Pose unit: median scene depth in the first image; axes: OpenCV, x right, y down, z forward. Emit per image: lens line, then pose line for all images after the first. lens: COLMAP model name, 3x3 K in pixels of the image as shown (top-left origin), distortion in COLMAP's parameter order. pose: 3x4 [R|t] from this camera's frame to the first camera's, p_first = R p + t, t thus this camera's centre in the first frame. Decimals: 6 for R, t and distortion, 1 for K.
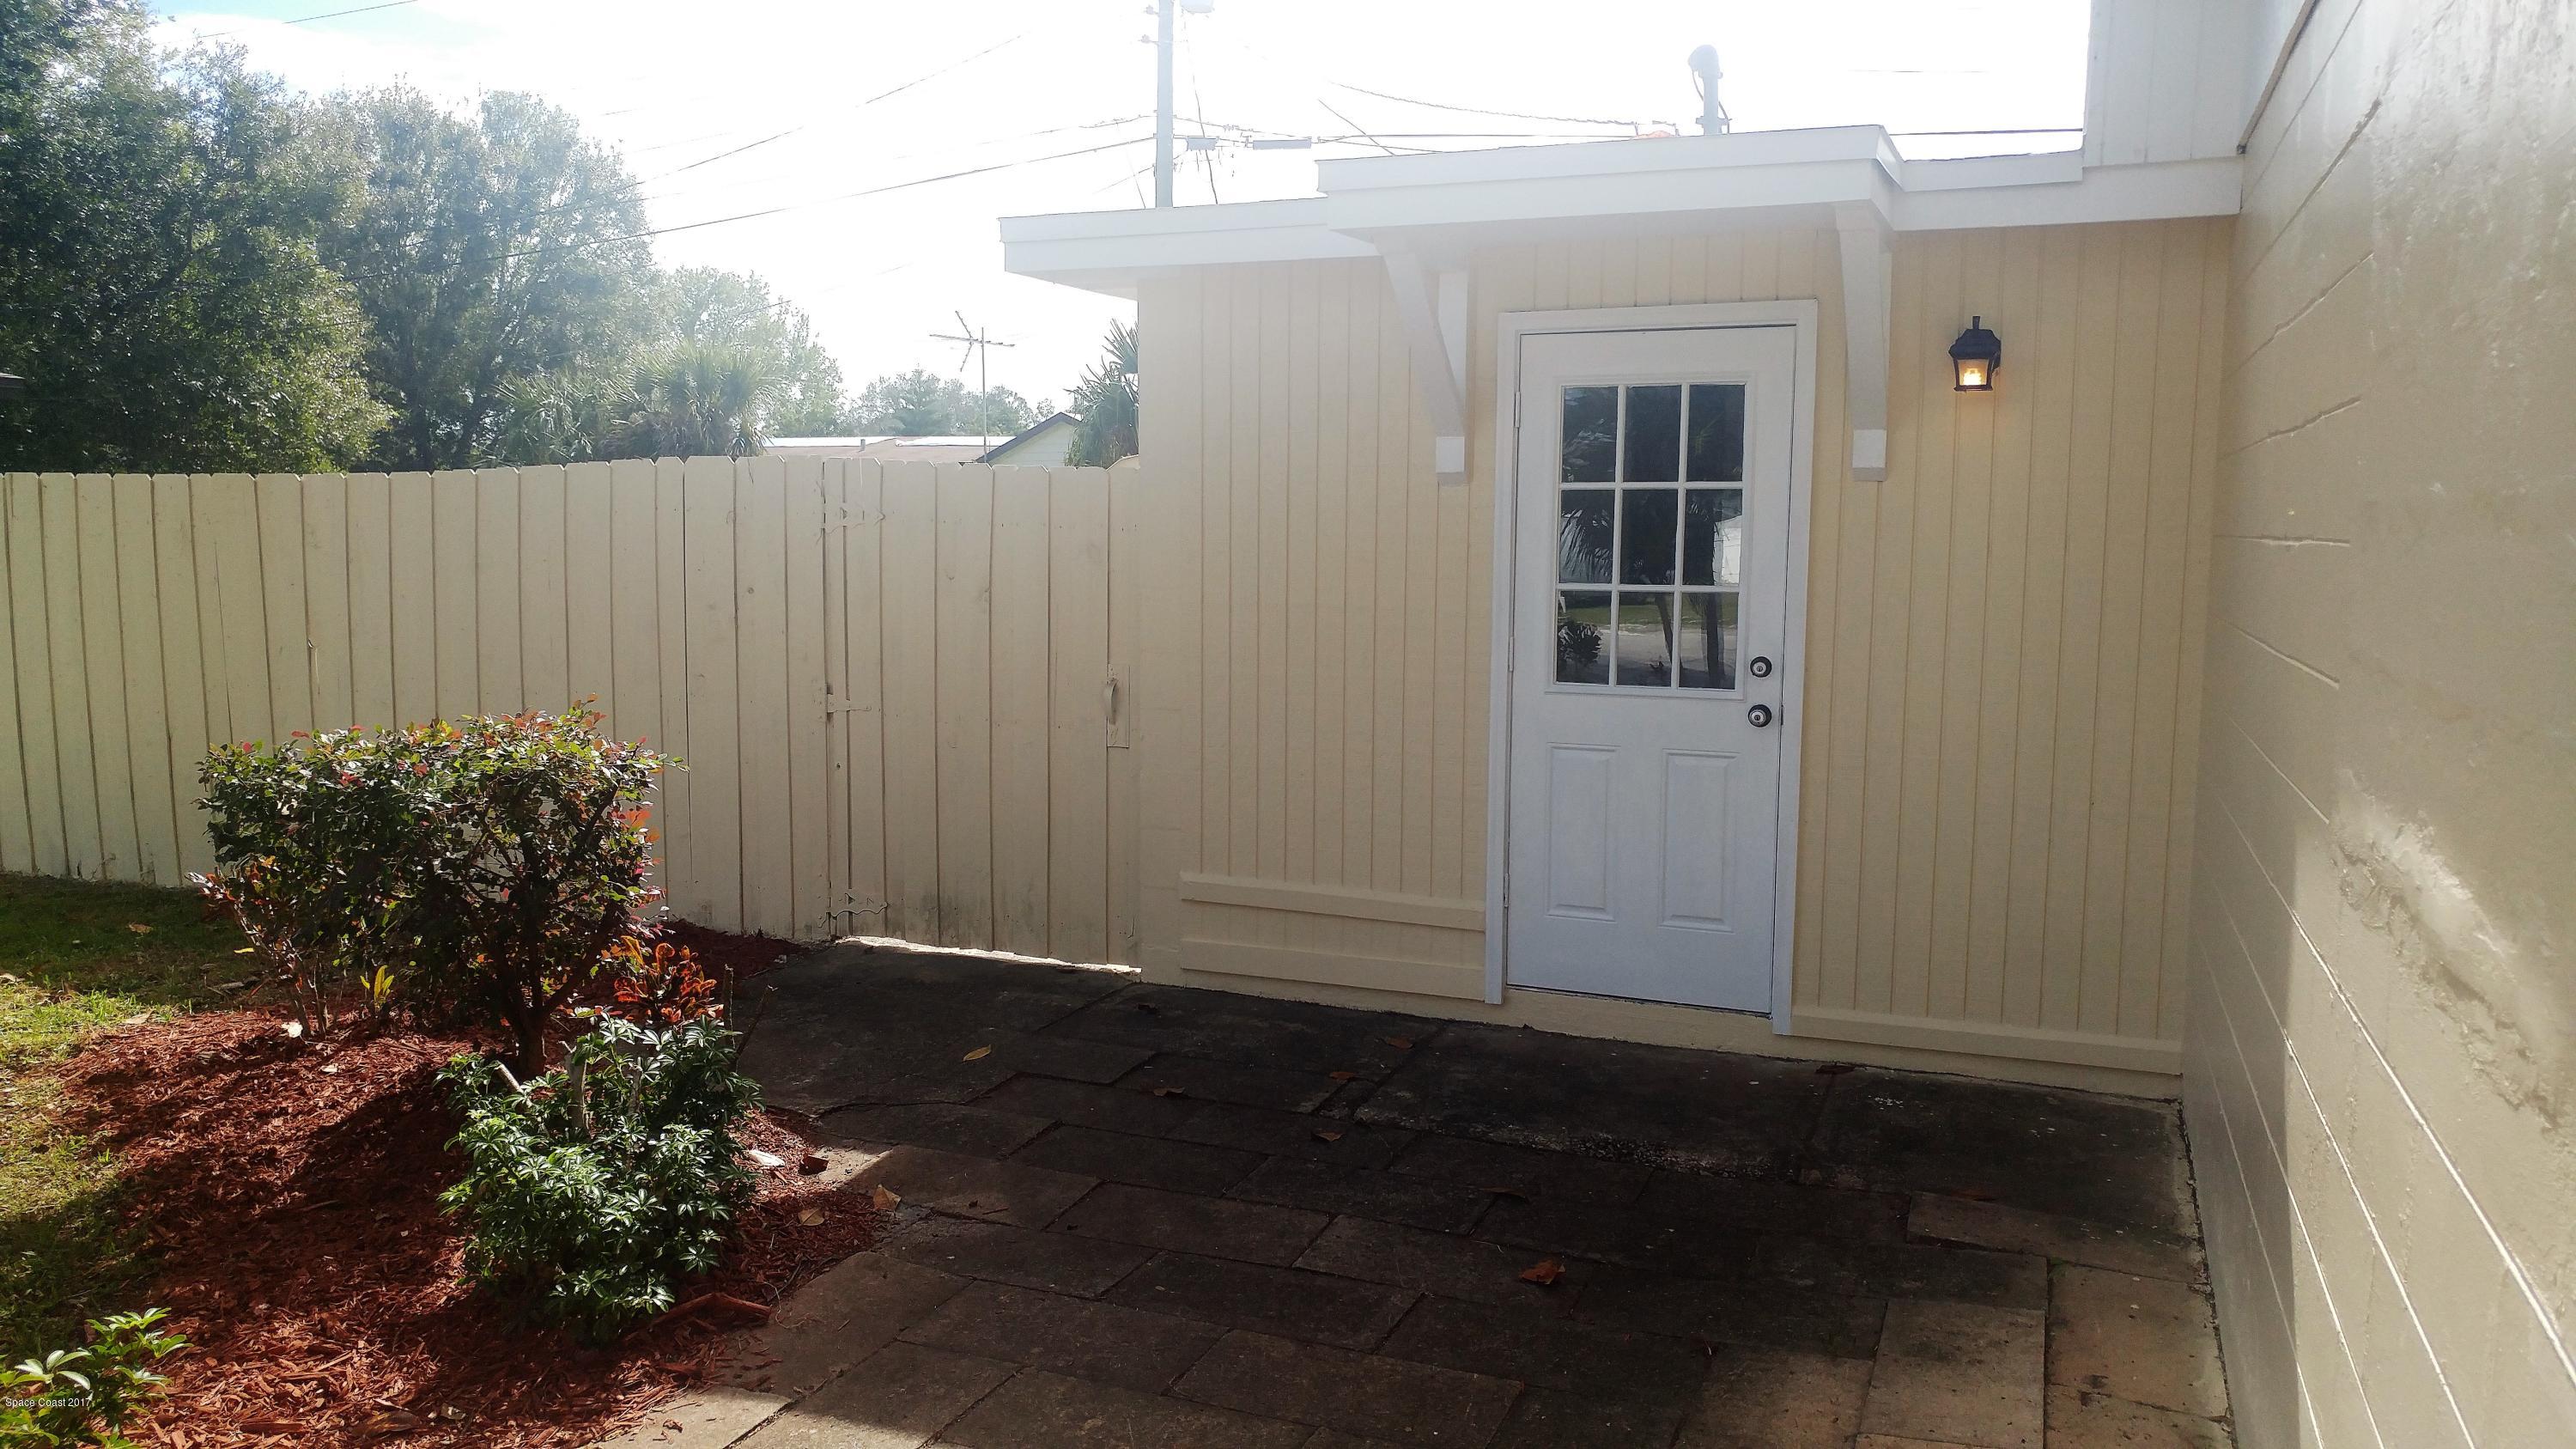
lens RADIAL K [[1842.3, 0, 1281.0], [0, 1842.3, 727.0], [0, 0, 1]] dist [-0.018456, -0.000517]
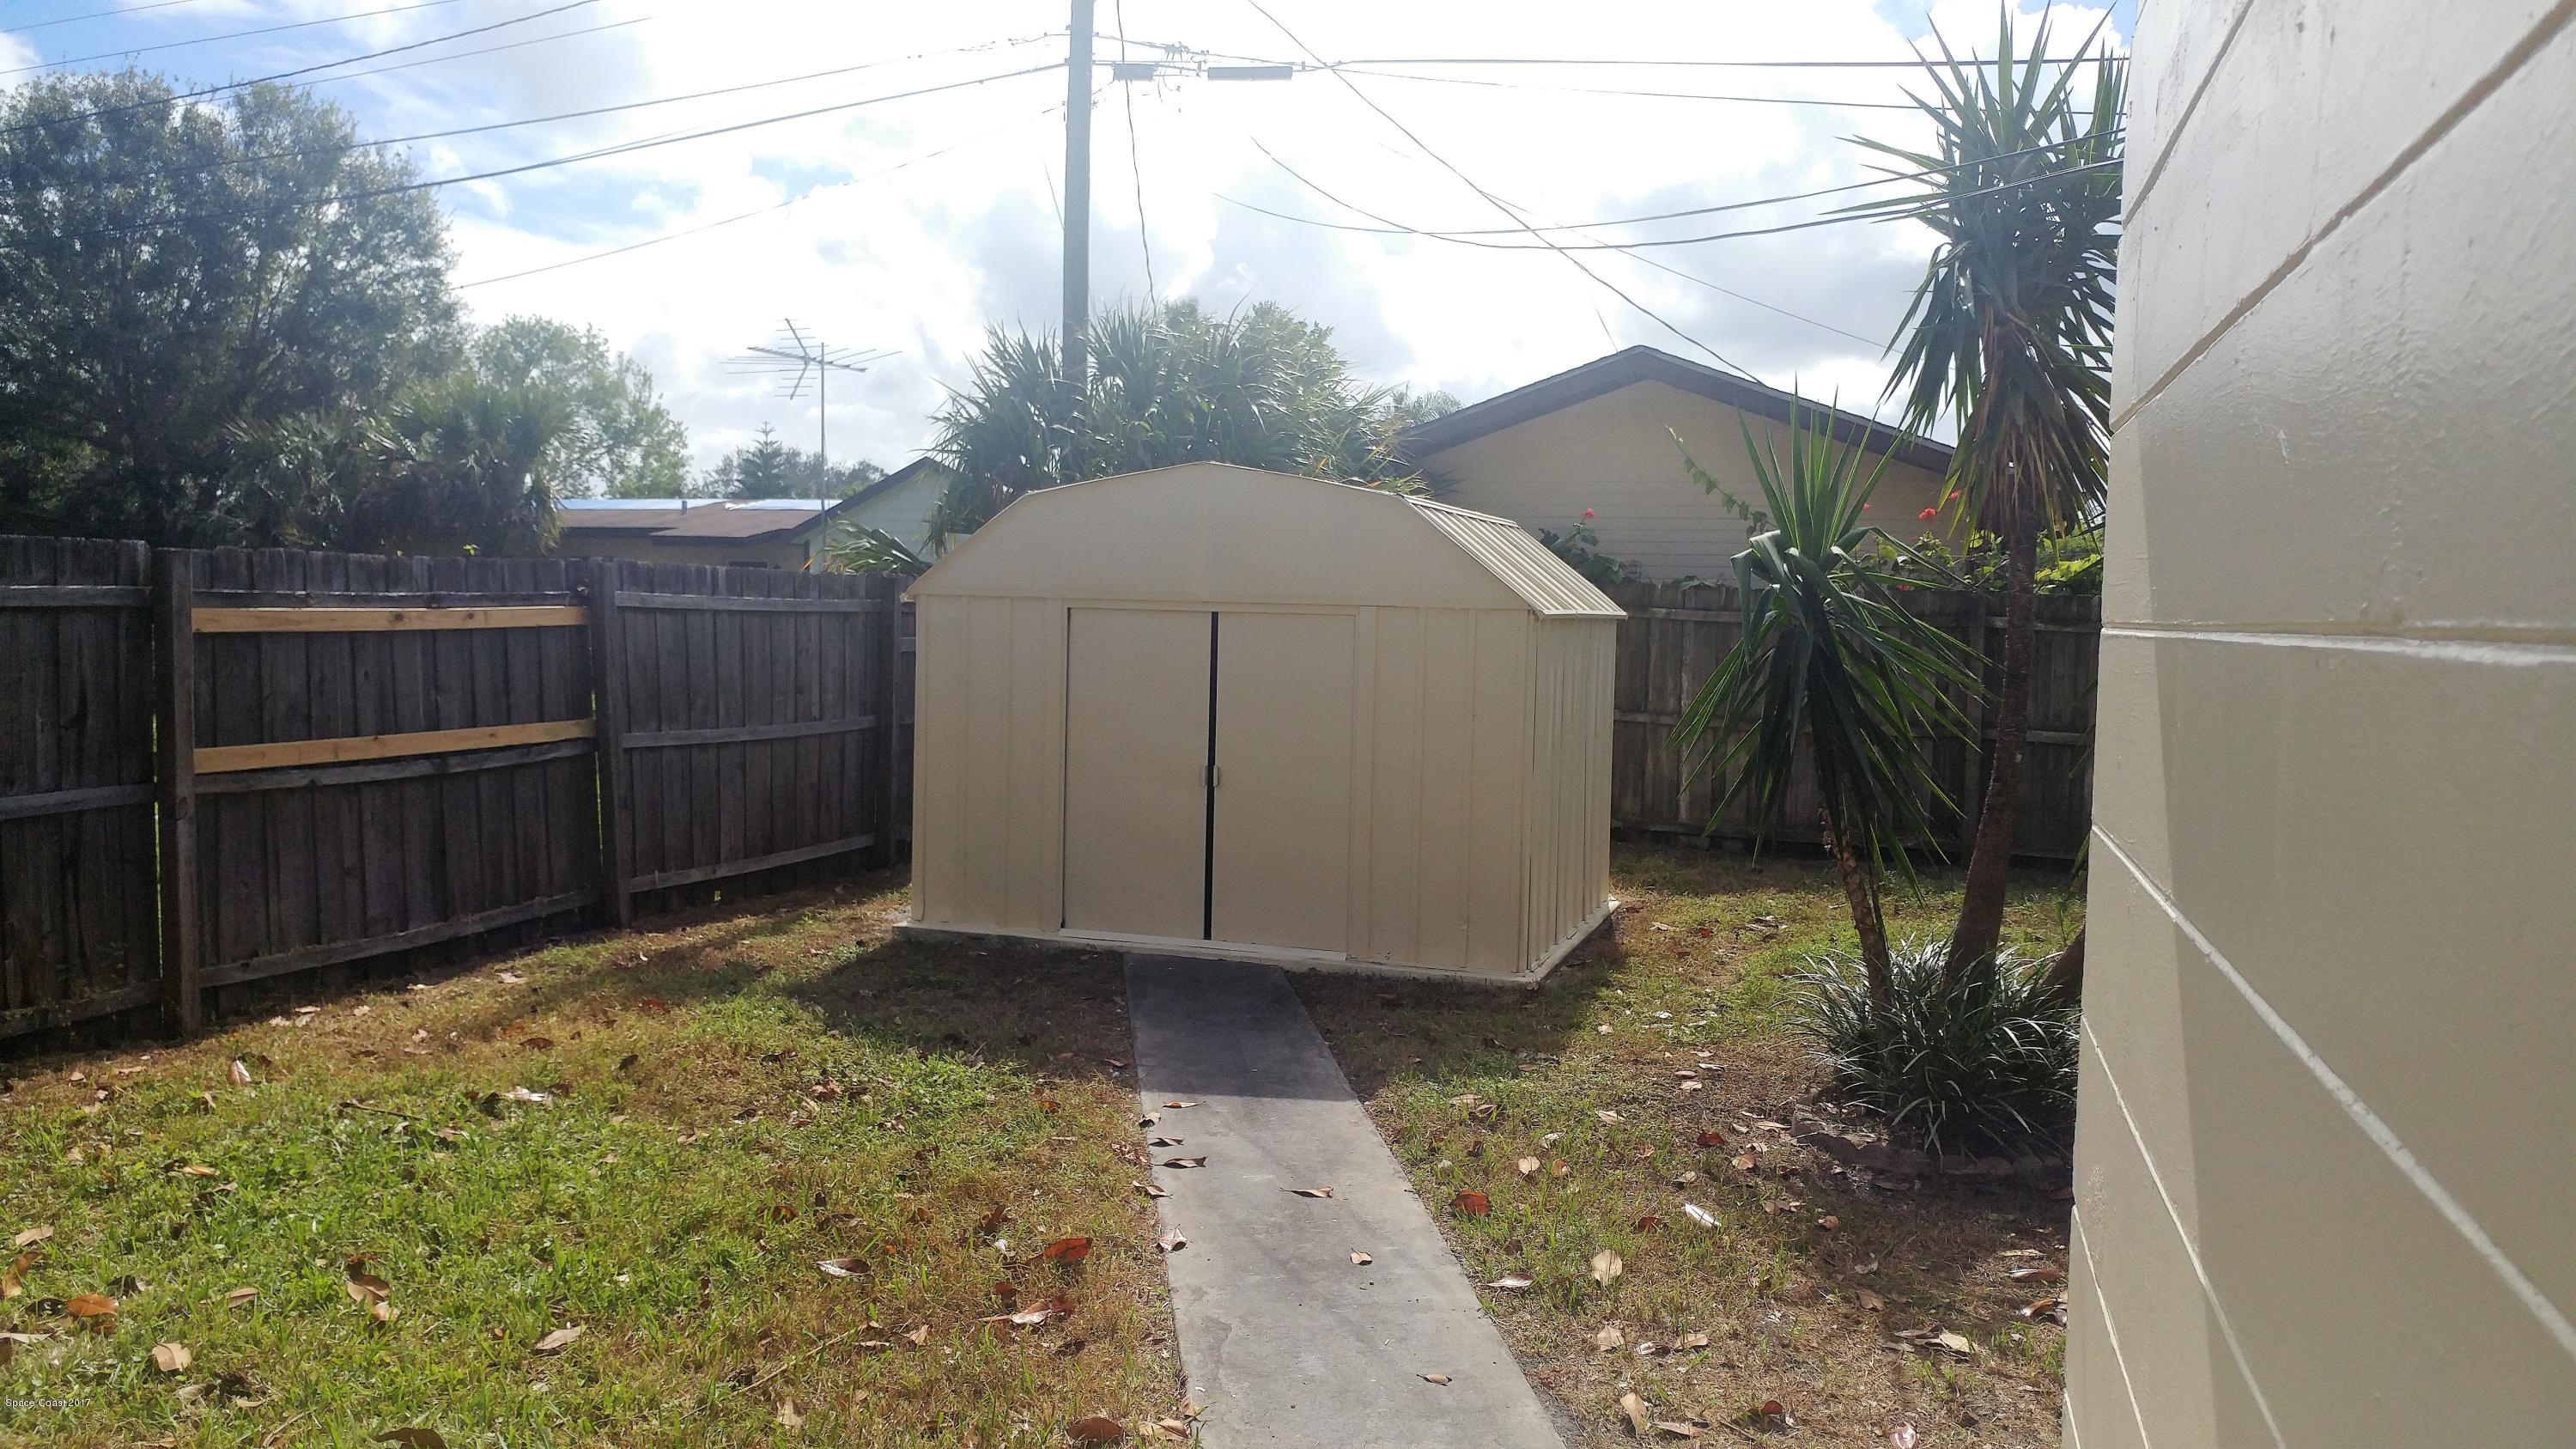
lens RADIAL K [[1842.3, 0, 1281.0], [0, 1842.3, 727.0], [0, 0, 1]] dist [-0.018456, -0.000517]
pose [[0.997315, 0.011786, 0.072273, -0.016388], [-0.008383, 0.998850, -0.047199, -0.015936], [-0.072746, 0.046467, 0.996267, 0.143096]]
